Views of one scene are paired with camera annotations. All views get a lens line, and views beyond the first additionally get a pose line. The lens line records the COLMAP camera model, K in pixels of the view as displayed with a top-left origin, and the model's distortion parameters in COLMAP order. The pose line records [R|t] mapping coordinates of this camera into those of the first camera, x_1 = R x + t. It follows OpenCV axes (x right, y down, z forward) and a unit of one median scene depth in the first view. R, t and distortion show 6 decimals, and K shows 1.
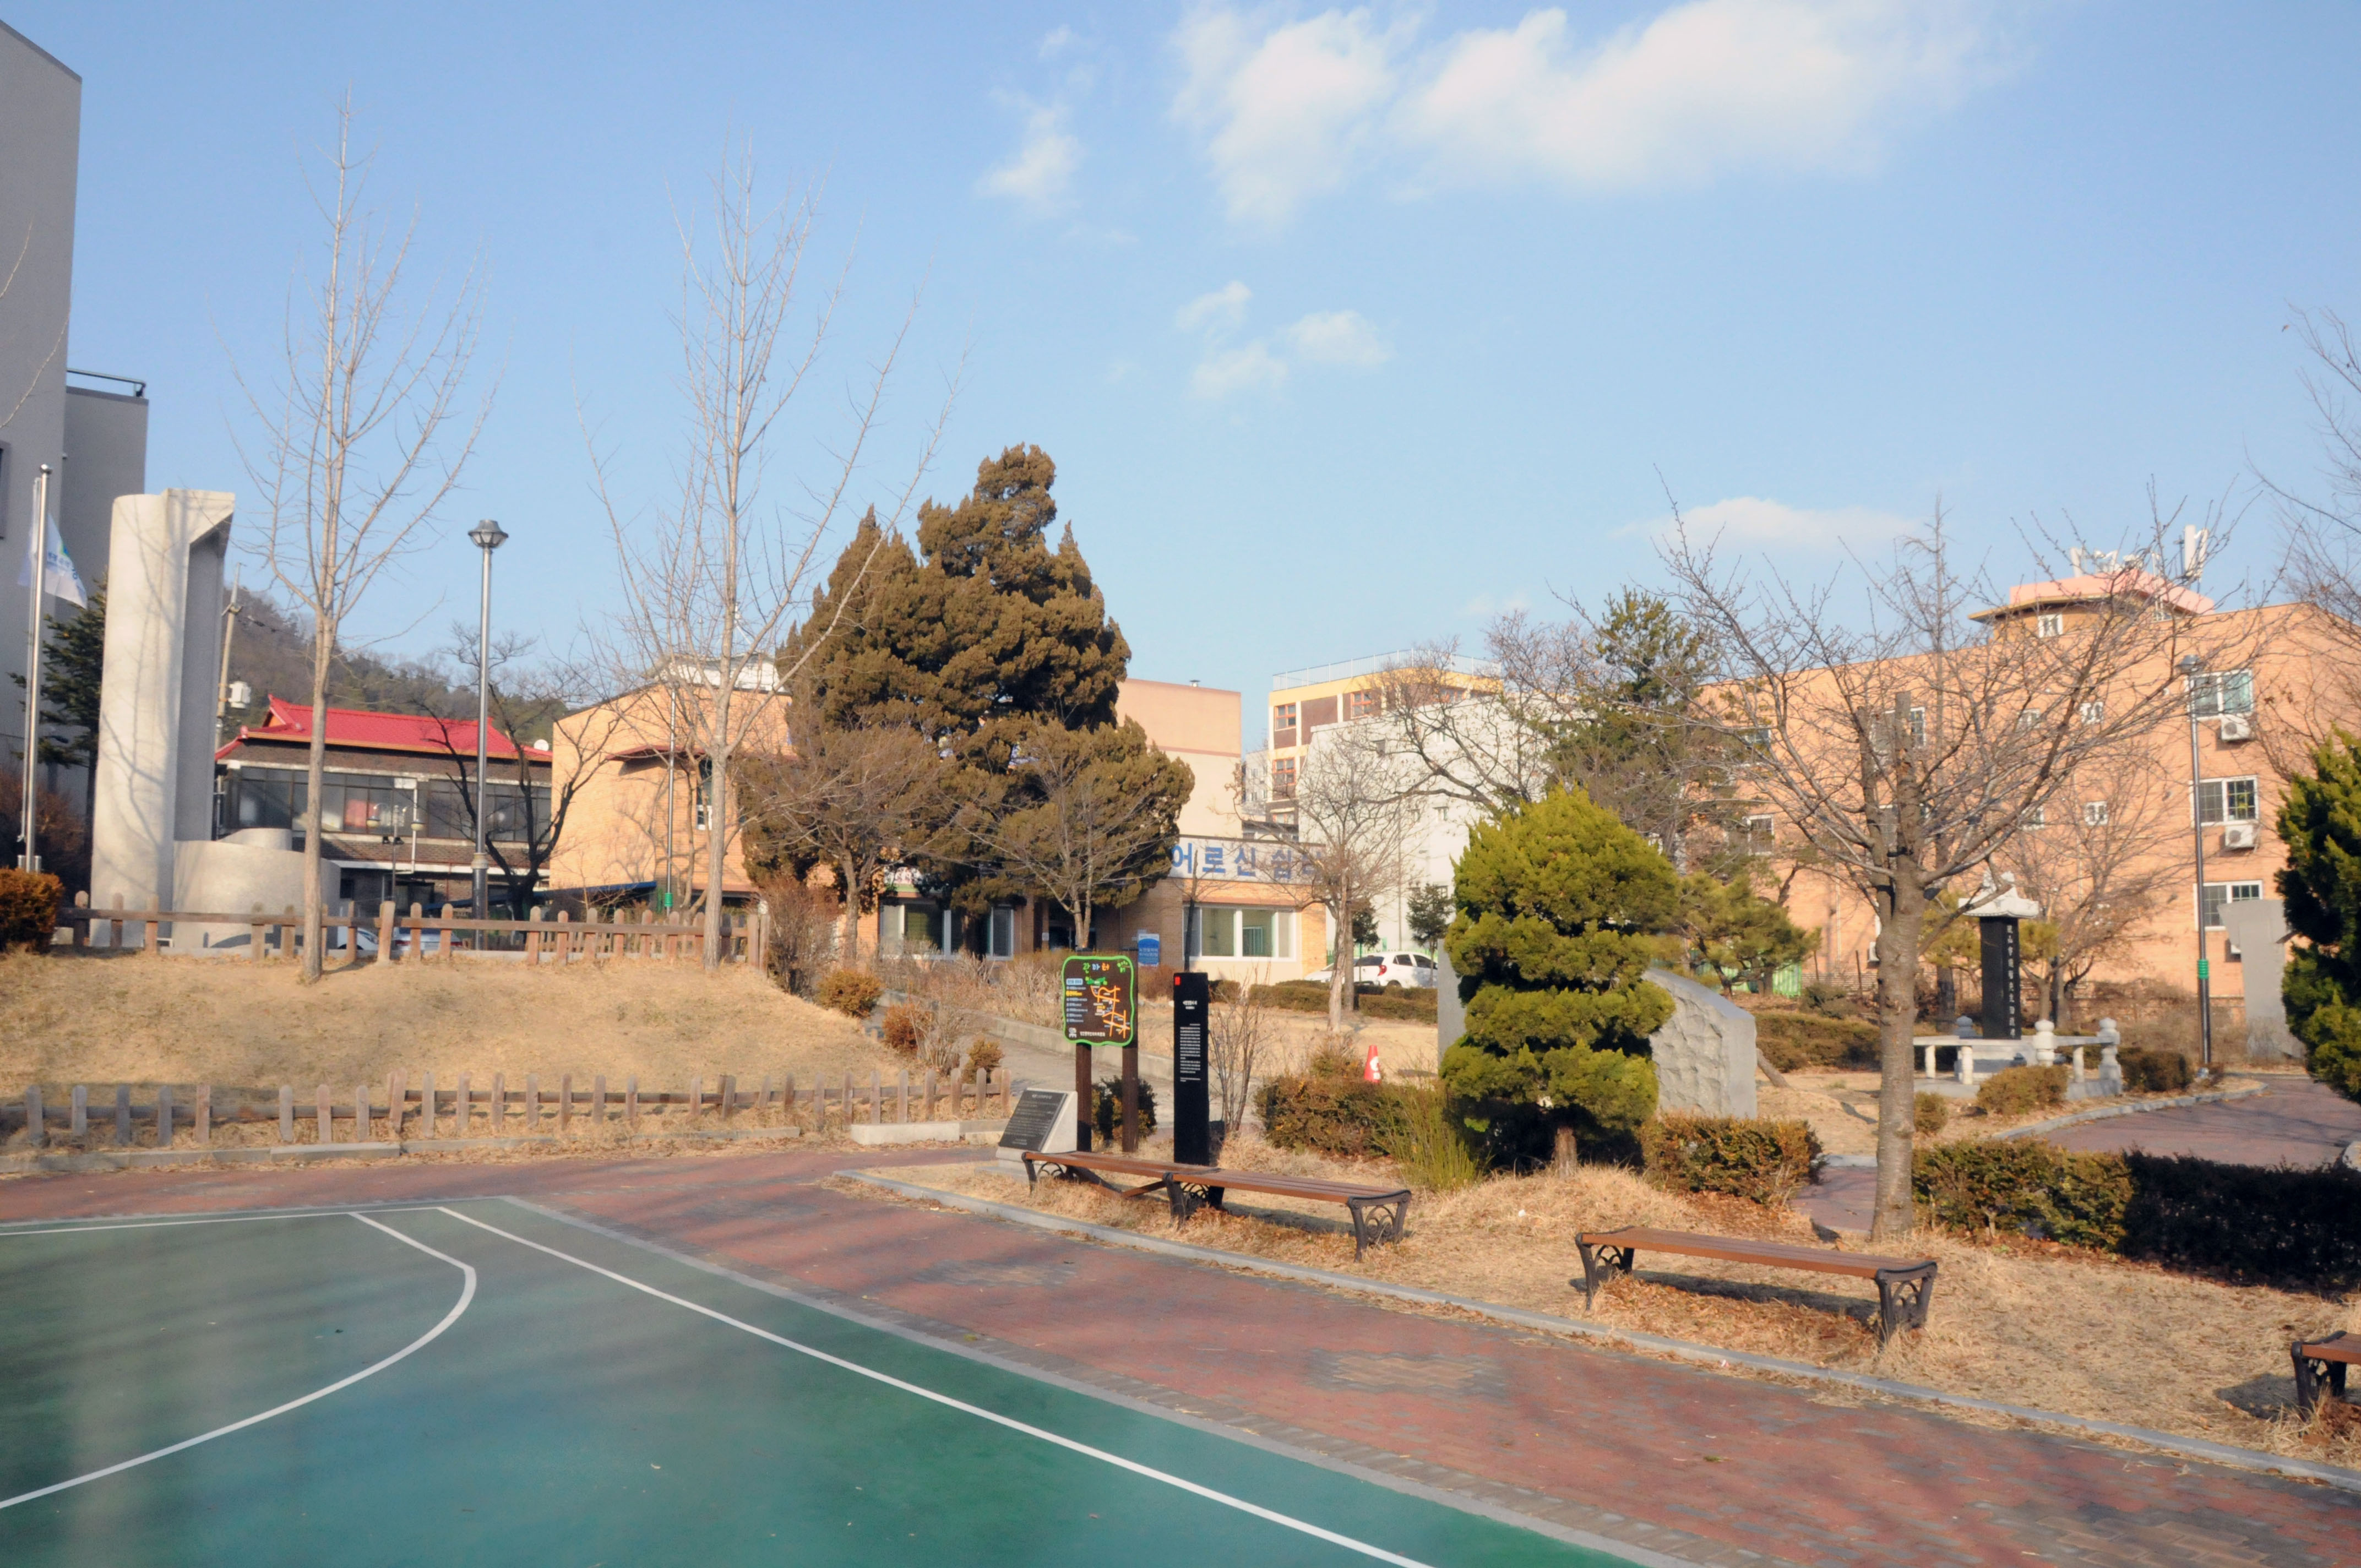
lens RADIAL K [[1835.5, 0, 1158.2], [0, 1835.5, 858.6], [0, 0, 1]] dist [-0.168951, 0.124523]
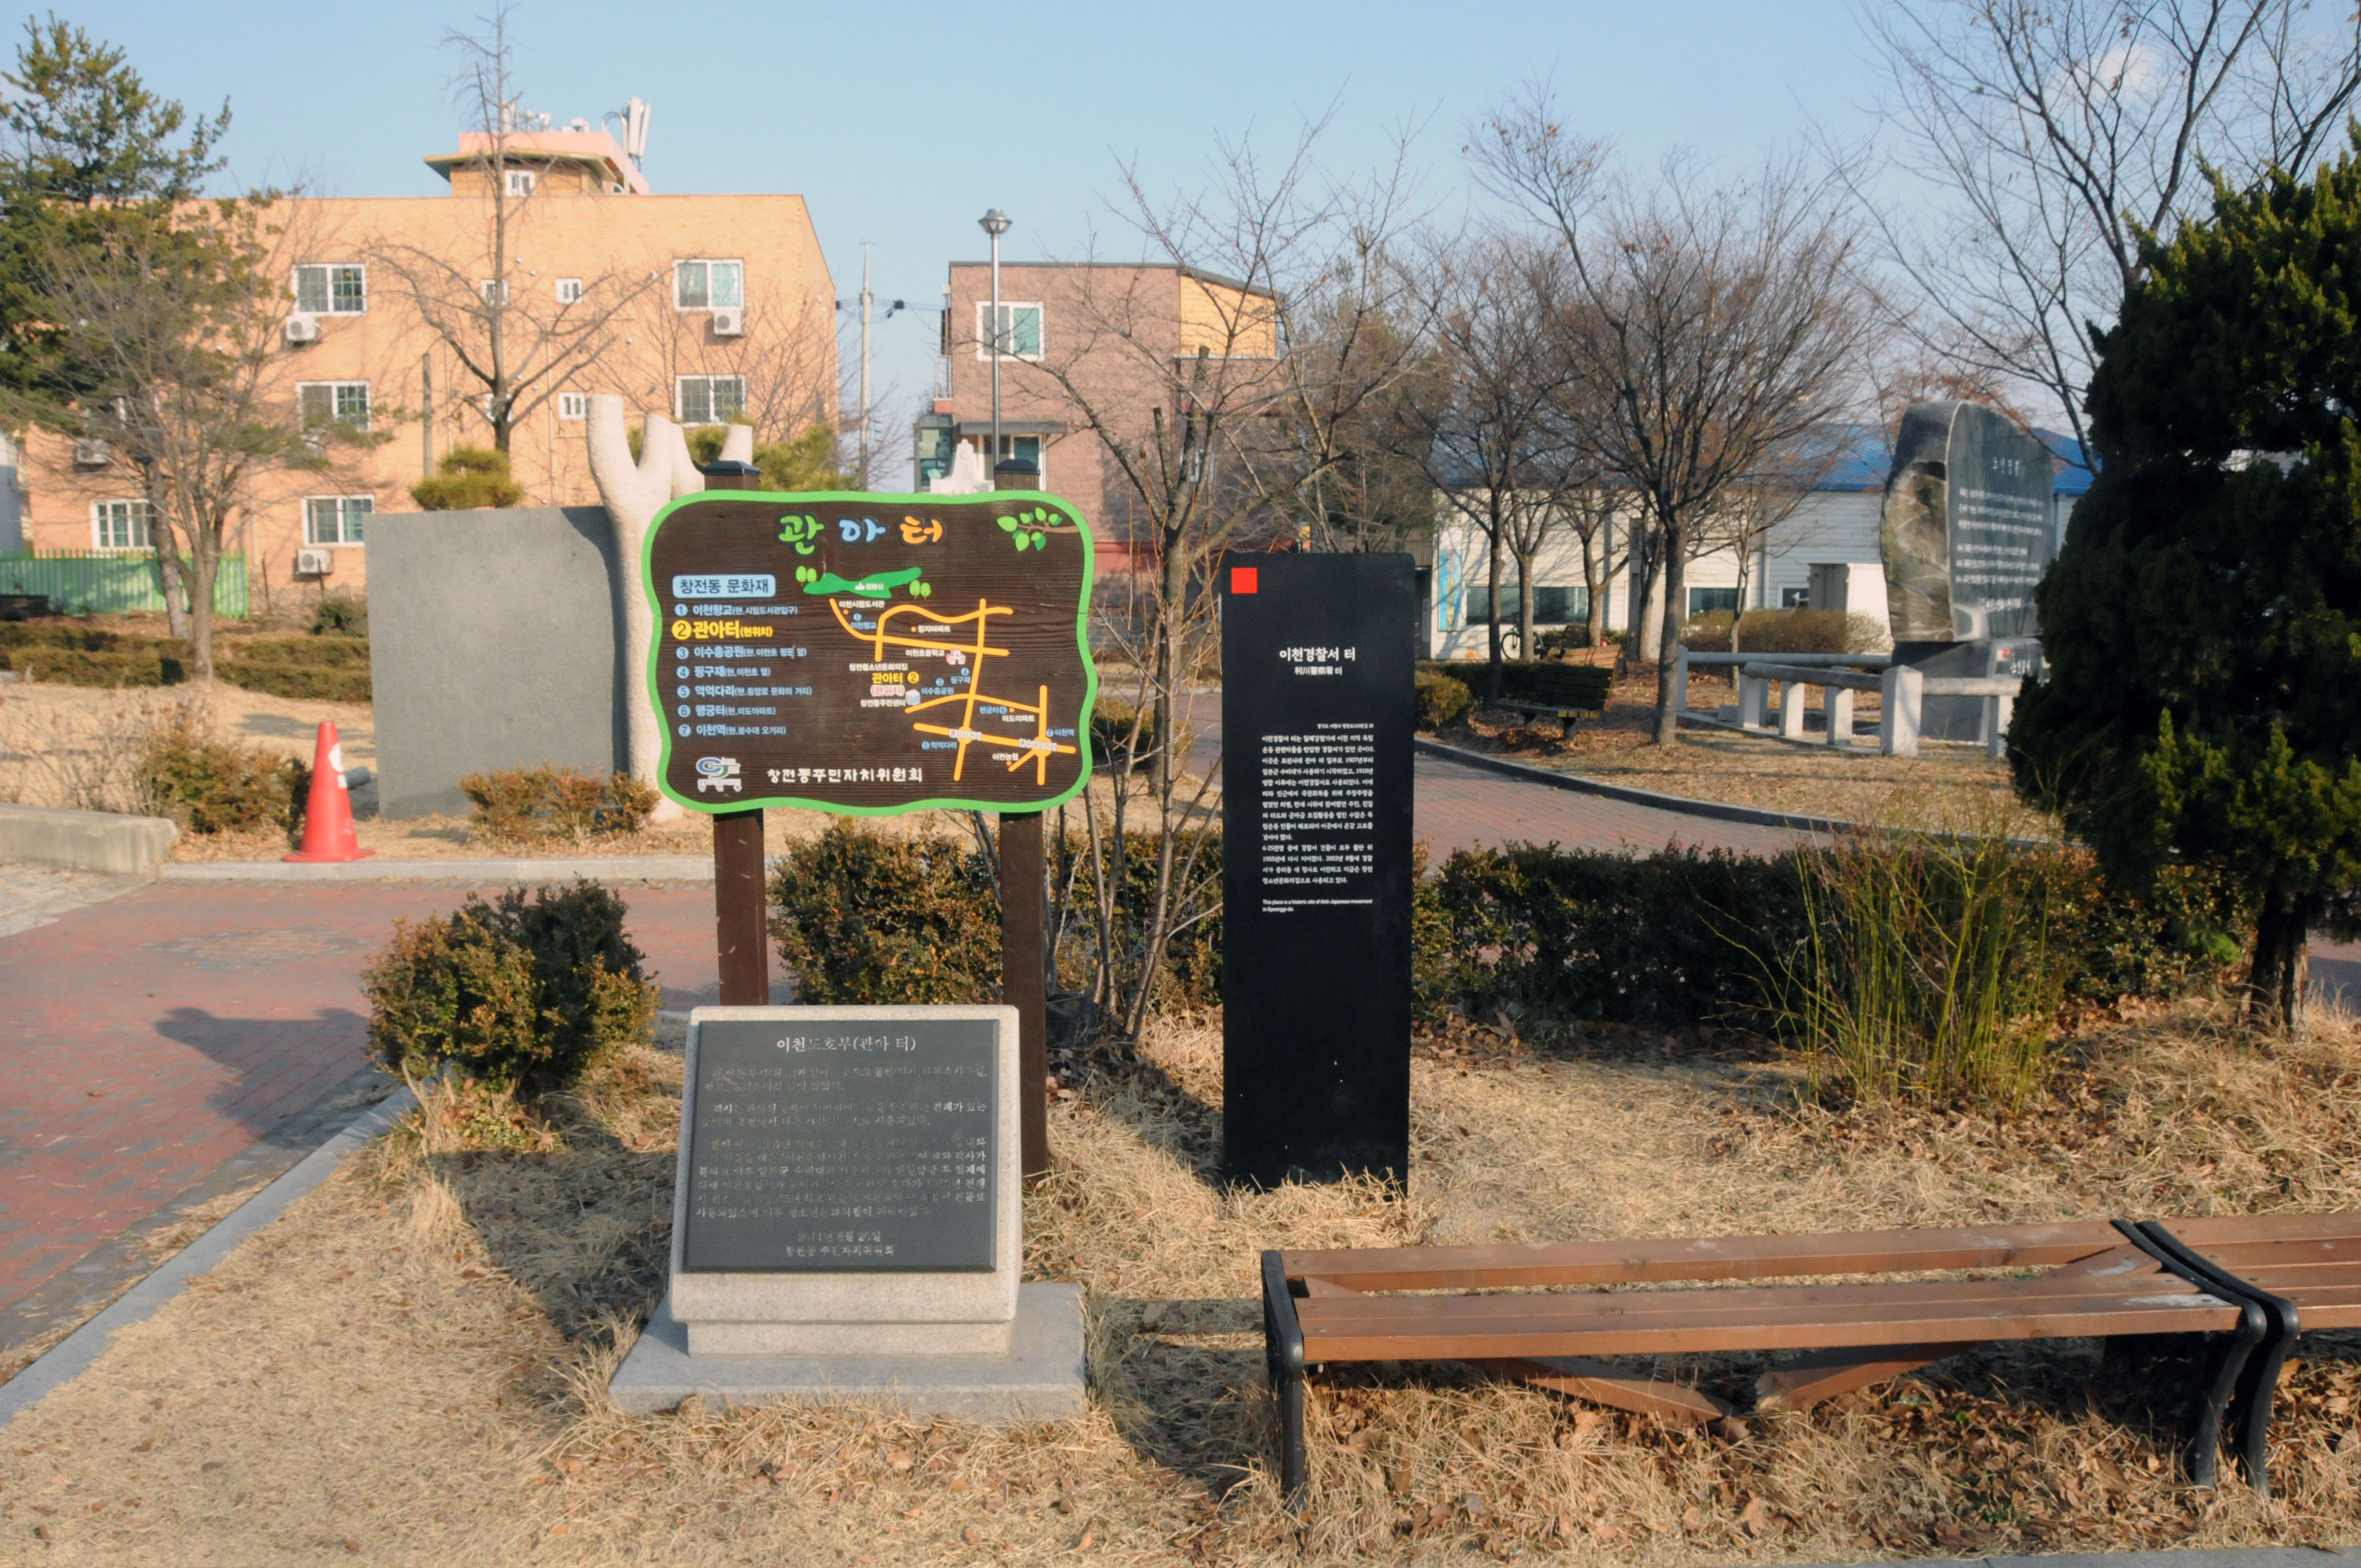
lens RADIAL K [[1828.8, 0, 1170.7], [0, 1828.8, 856.6], [0, 0, 1]] dist [-0.168710, 0.121229]
pose [[0.564017, -0.121582, 0.816764, -0.152940], [-0.056197, 0.981157, 0.184860, 0.035669], [-0.823849, -0.150164, 0.546556, 0.530516]]
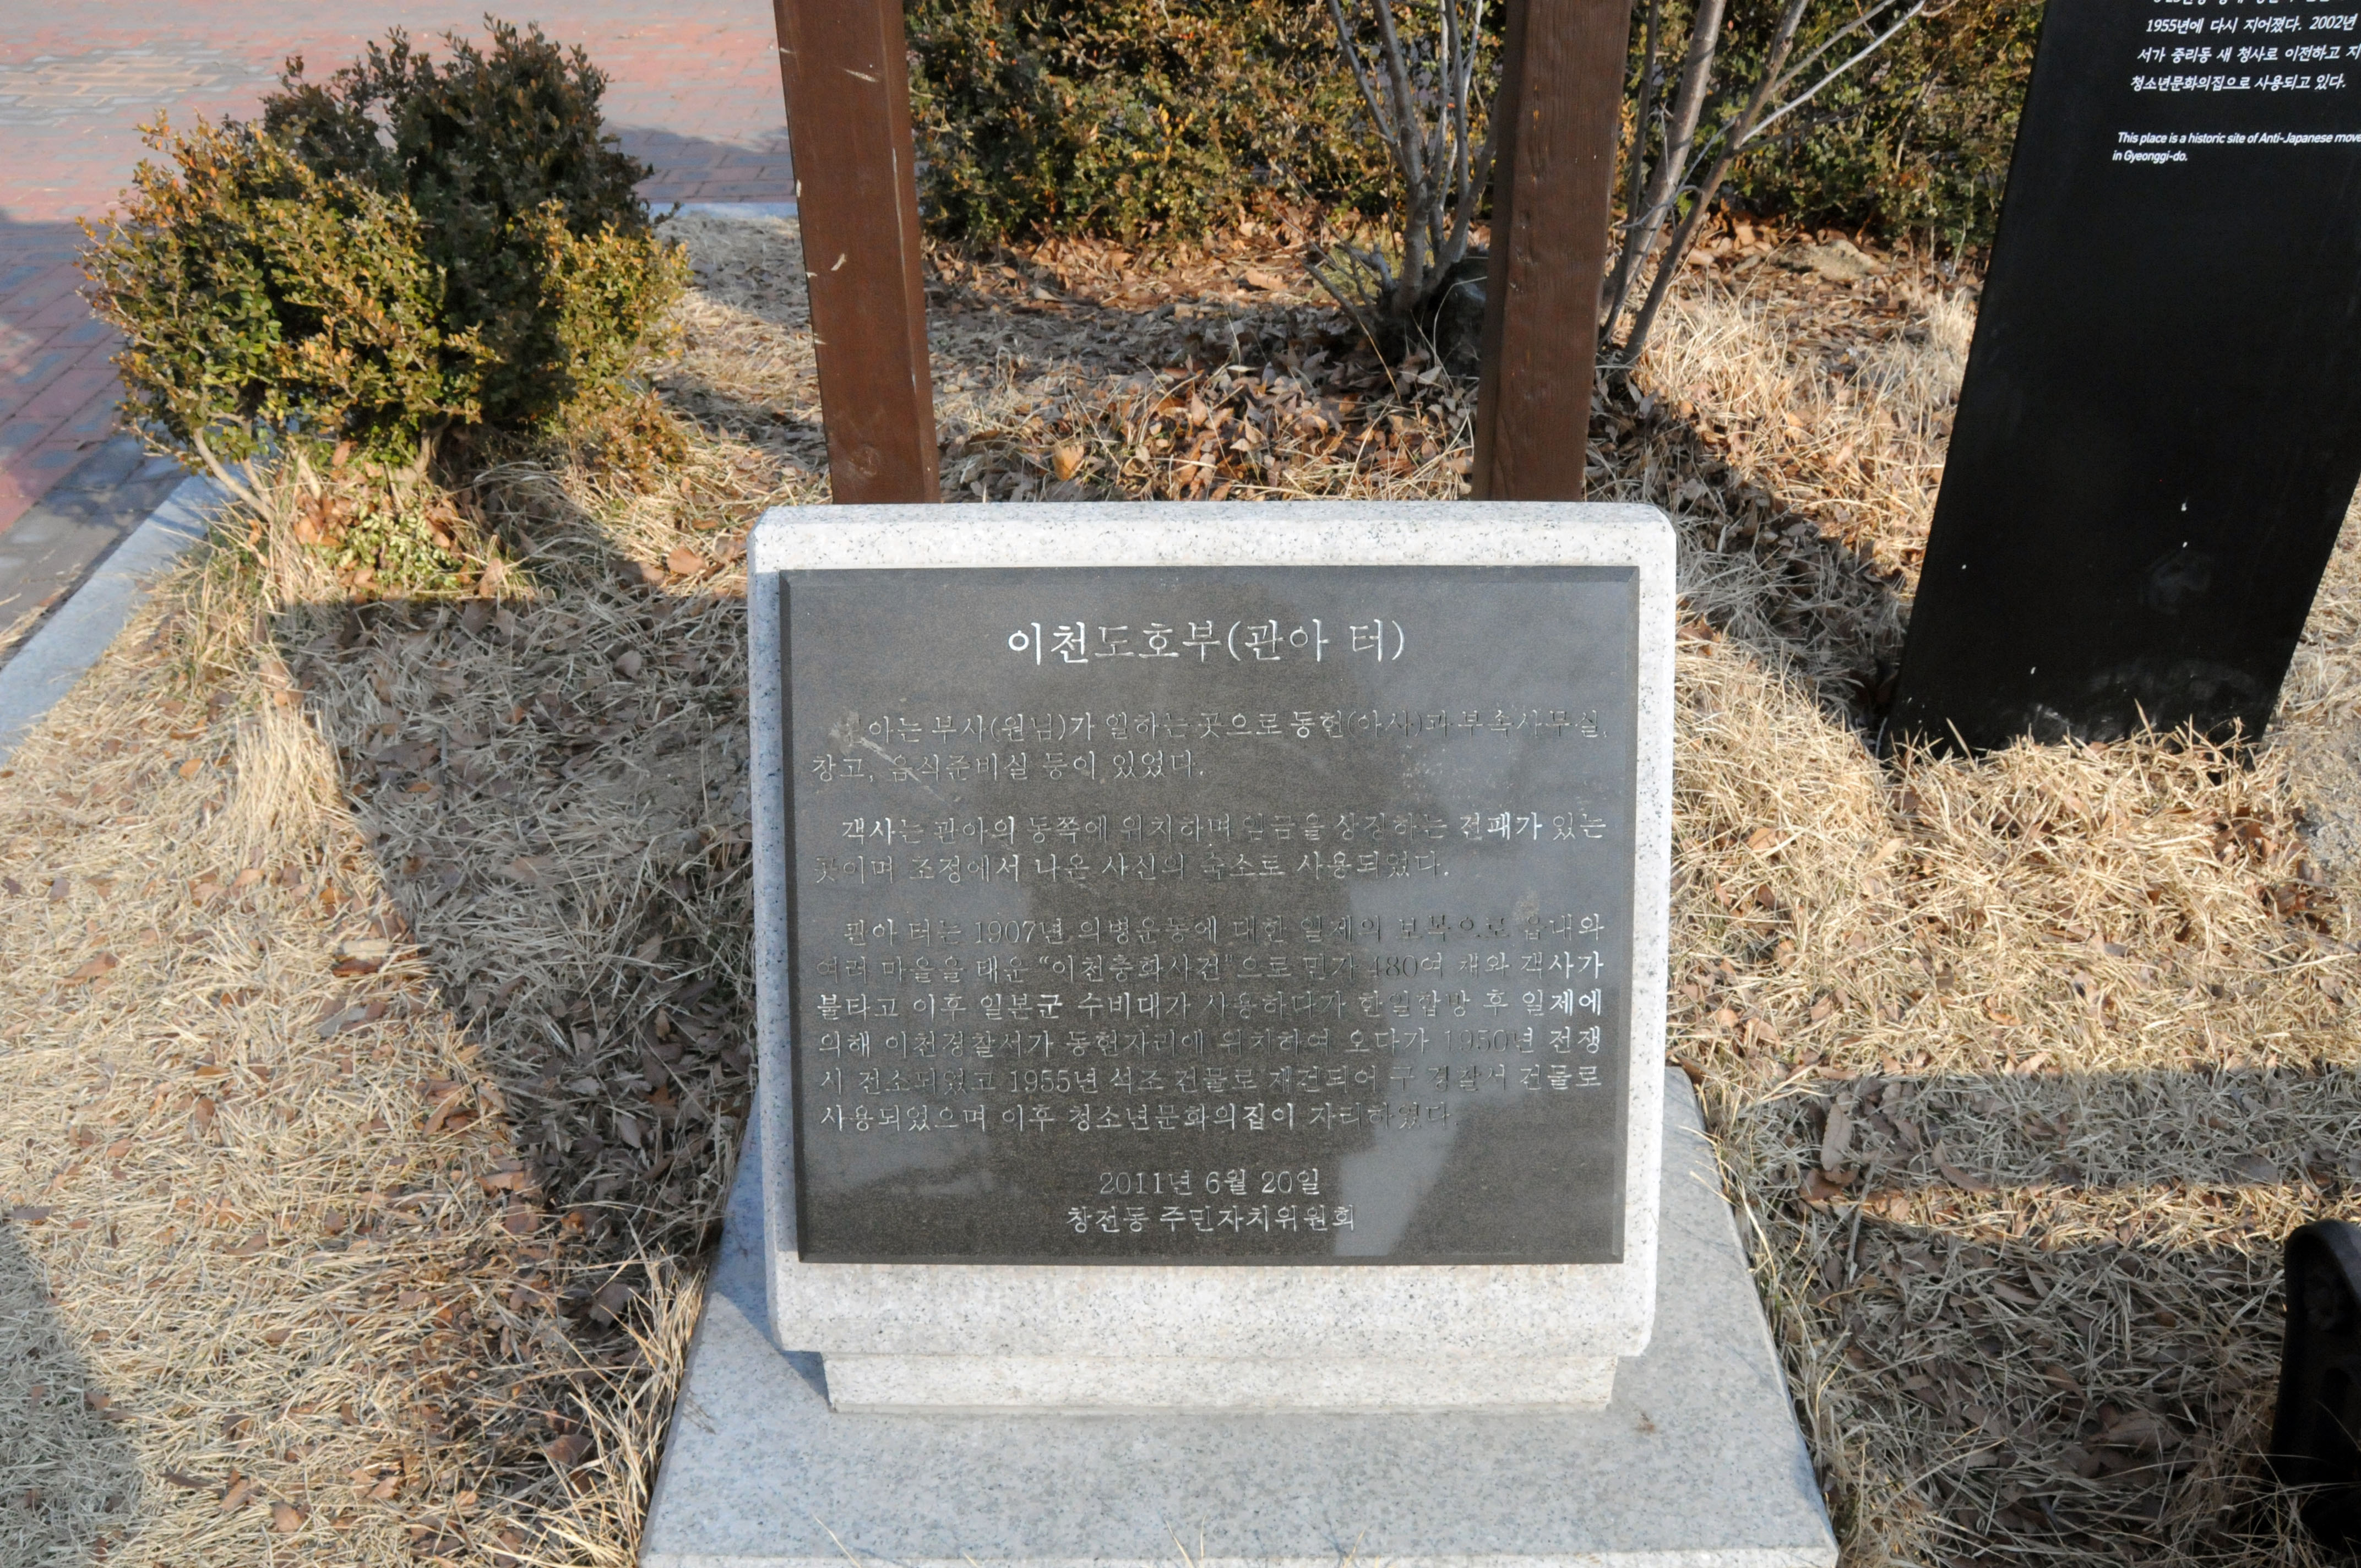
lens RADIAL K [[1902.0, 0, 1154.2], [0, 1902.0, 834.2], [0, 0, 1]] dist [-0.166622, 0.153063]
pose [[0.608901, -0.475232, 0.635132, -0.081490], [-0.038882, 0.781832, 0.622275, 0.051387], [-0.792292, -0.403599, 0.457581, 0.610971]]
